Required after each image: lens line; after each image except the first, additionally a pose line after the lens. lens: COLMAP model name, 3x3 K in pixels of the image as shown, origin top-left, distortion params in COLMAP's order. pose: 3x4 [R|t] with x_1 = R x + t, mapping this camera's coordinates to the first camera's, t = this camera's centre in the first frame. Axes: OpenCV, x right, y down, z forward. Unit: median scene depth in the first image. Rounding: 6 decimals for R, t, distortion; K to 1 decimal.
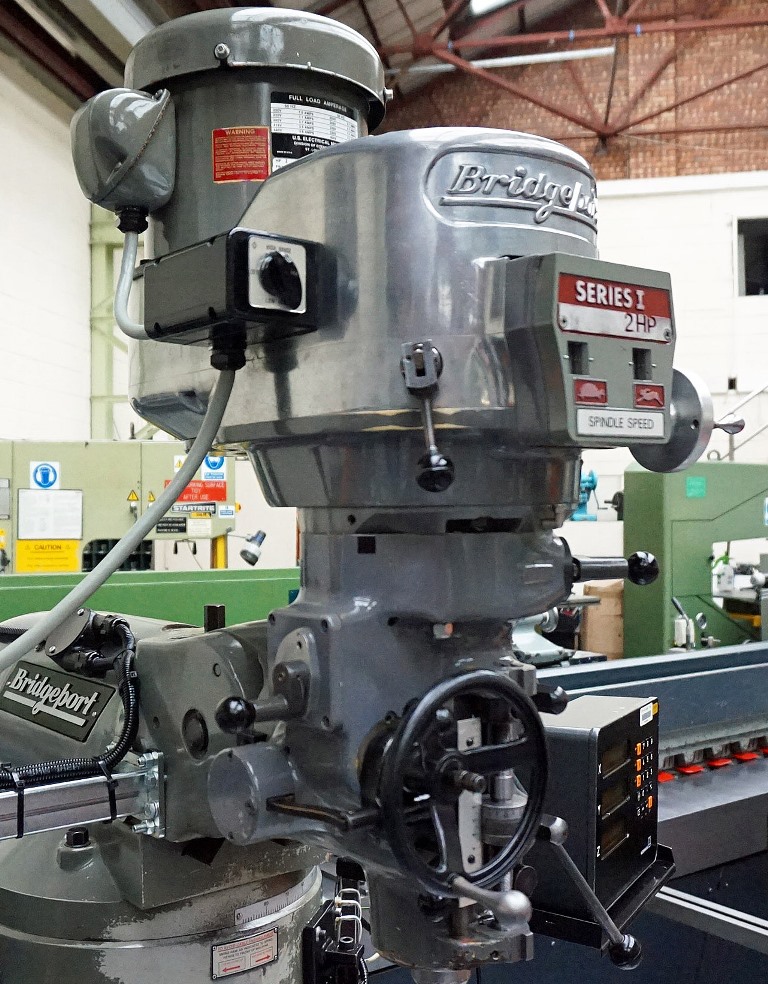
lens RADIAL K [[1107.3, 0, 354.8], [0, 1107.3, 511.8], [0, 0, 1]] dist [-0.053409, 0.016466]
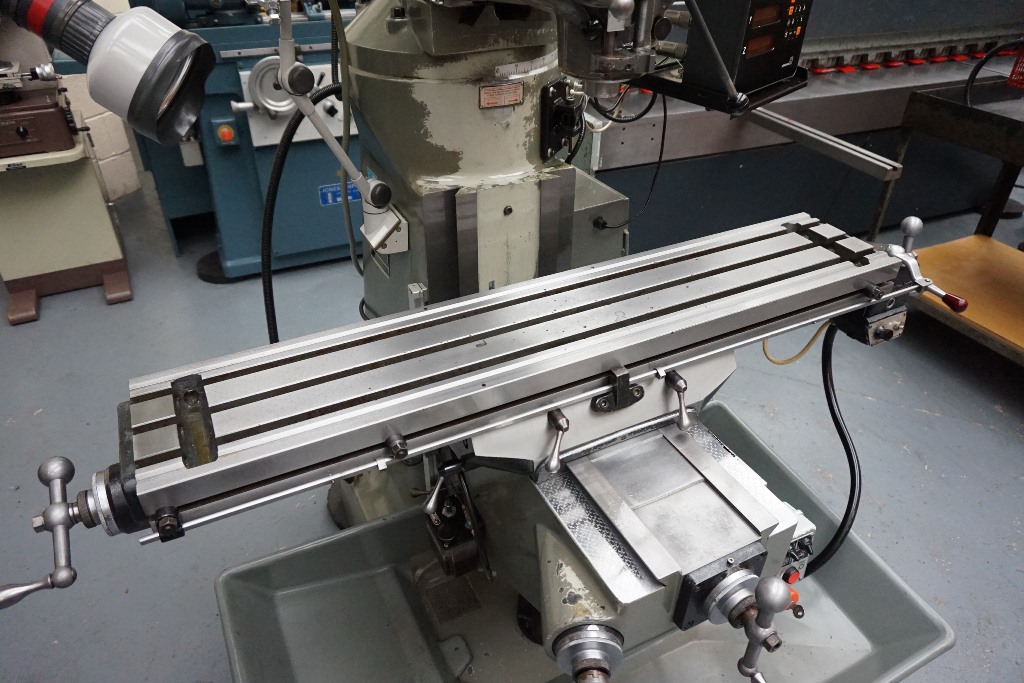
lens RADIAL K [[691.4, 0, 516.4], [0, 691.4, 344.4], [0, 0, 1]] dist [-0.036479, 0.005795]
pose [[0.979702, 0.126243, -0.155714, 0.178064], [-0.016573, 0.825135, 0.564693, 0.188840], [0.199774, -0.550650, 0.810478, -0.024759]]
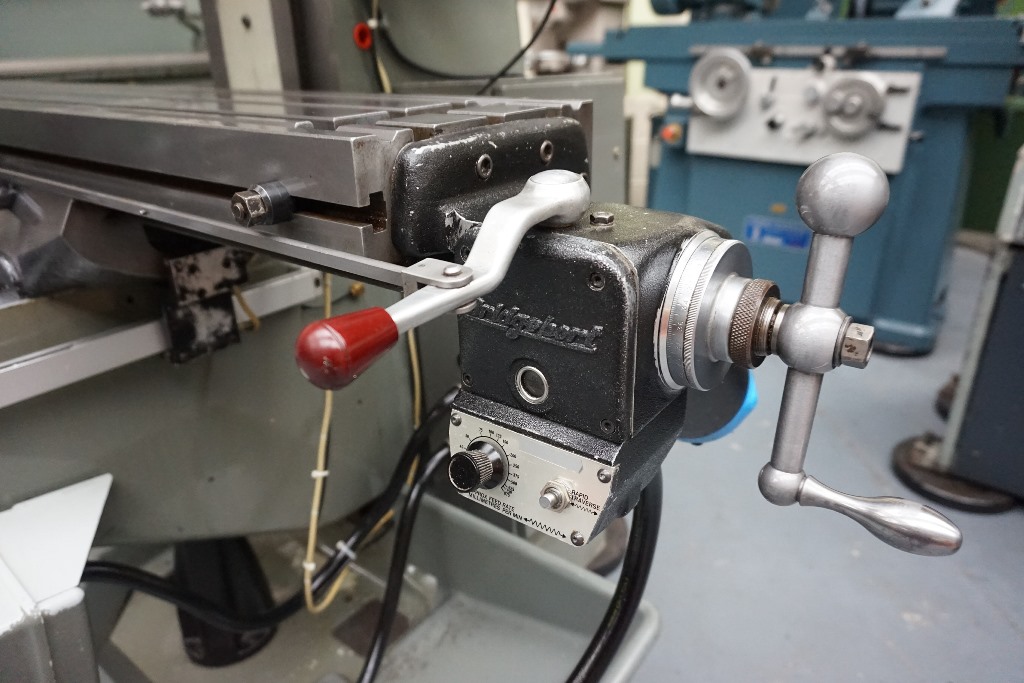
lens RADIAL K [[703.1, 0, 517.7], [0, 703.1, 339.0], [0, 0, 1]] dist [-0.003060, 0.000833]
pose [[0.252701, 0.394837, -0.883315, 1.261941], [0.008768, 0.911973, 0.410155, 0.817955], [0.967505, -0.111392, 0.226995, 1.495500]]
